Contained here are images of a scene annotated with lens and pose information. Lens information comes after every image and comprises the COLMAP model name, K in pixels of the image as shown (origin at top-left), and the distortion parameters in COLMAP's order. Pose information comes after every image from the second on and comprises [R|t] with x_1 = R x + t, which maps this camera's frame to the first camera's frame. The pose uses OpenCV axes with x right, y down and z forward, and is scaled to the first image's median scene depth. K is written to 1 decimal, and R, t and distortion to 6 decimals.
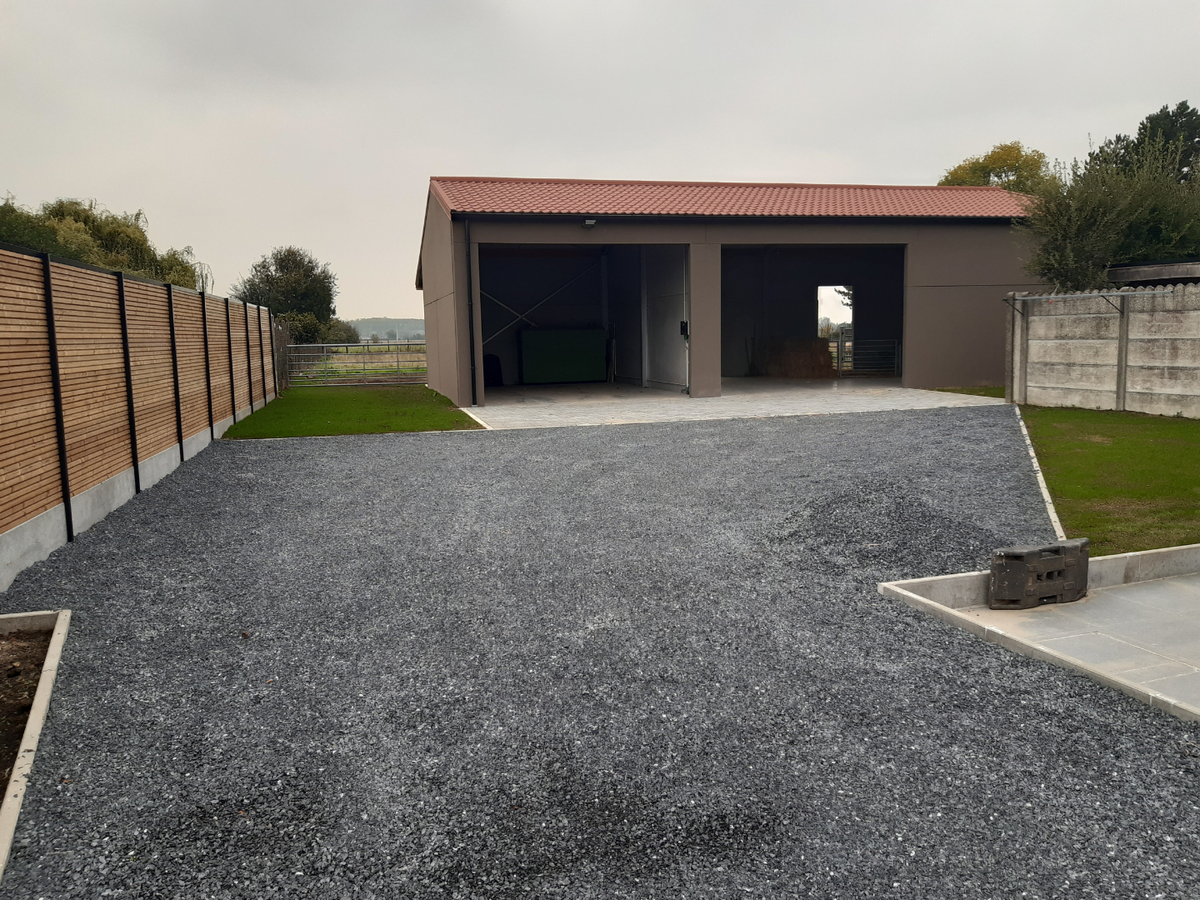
lens RADIAL K [[940.4, 0, 614.3], [0, 940.4, 438.8], [0, 0, 1]] dist [0.085134, -0.160092]
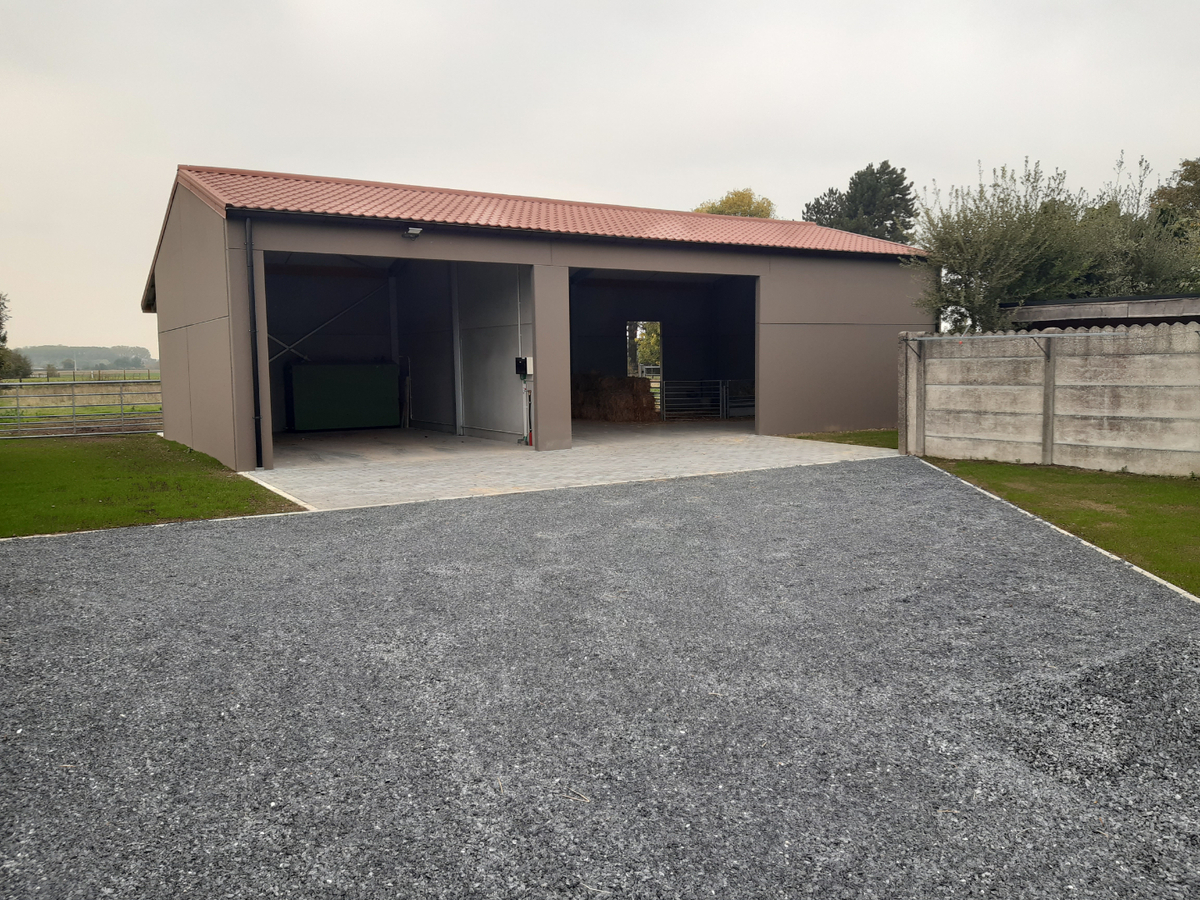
lens RADIAL K [[940.4, 0, 614.3], [0, 940.4, 438.8], [0, 0, 1]] dist [0.085134, -0.160092]
pose [[0.957013, -0.013218, 0.289742, -0.113077], [0.023394, 0.999224, -0.031686, -0.032787], [-0.289099, 0.037102, 0.956580, 0.240229]]
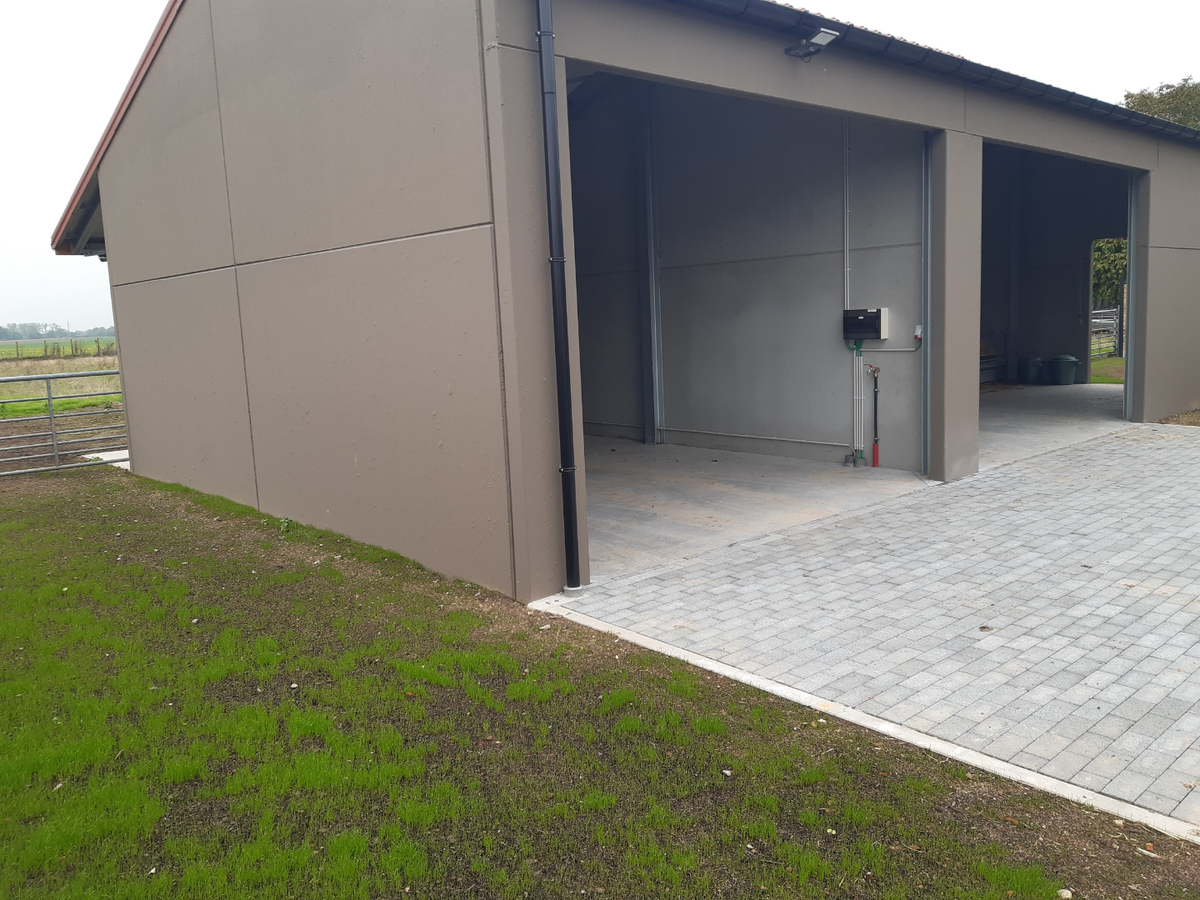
lens RADIAL K [[940.4, 0, 614.3], [0, 940.4, 438.8], [0, 0, 1]] dist [0.085134, -0.160092]
pose [[0.886915, -0.073107, 0.456111, -0.319814], [0.073136, 0.997166, 0.017615, -0.102319], [-0.456106, 0.017735, 0.889748, 0.832121]]
